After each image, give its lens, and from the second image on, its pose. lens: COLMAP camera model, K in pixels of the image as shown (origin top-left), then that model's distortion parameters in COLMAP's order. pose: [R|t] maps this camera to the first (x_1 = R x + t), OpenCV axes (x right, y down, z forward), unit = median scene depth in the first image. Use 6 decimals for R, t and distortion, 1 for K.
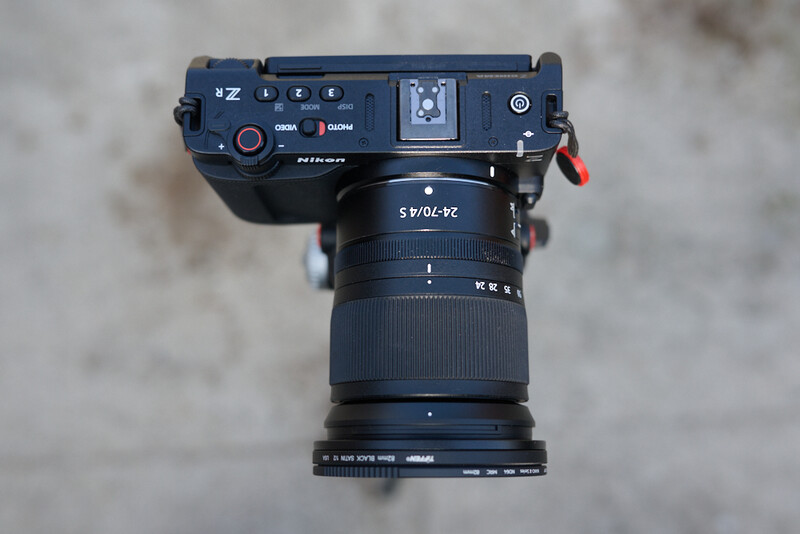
lens RADIAL K [[875.2, 0, 400.0], [0, 875.2, 267.0], [0, 0, 1]] dist [0.004077, 0.003084]
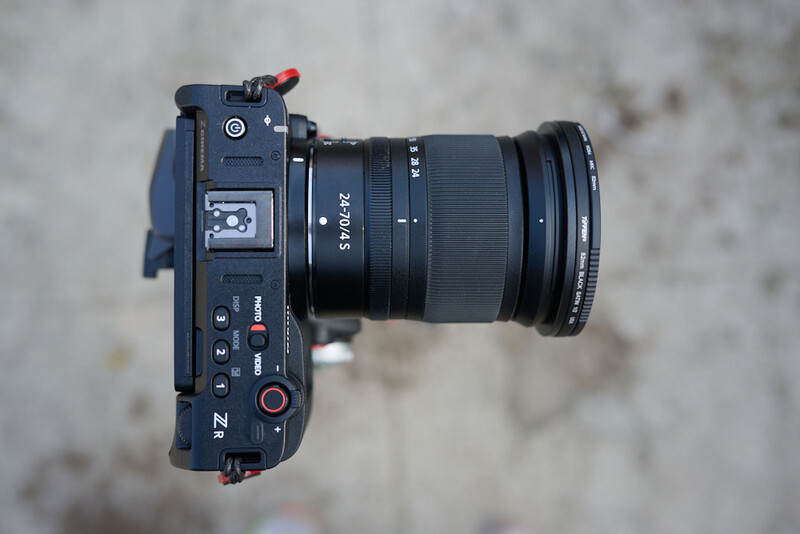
lens RADIAL K [[875.2, 0, 400.0], [0, 875.2, 267.0], [0, 0, 1]] dist [0.004077, 0.003084]
pose [[-0.004214, -0.998181, 0.060145, -0.080804], [0.969152, 0.010745, 0.246229, -0.246968], [-0.246427, 0.059327, 0.967344, 0.002461]]
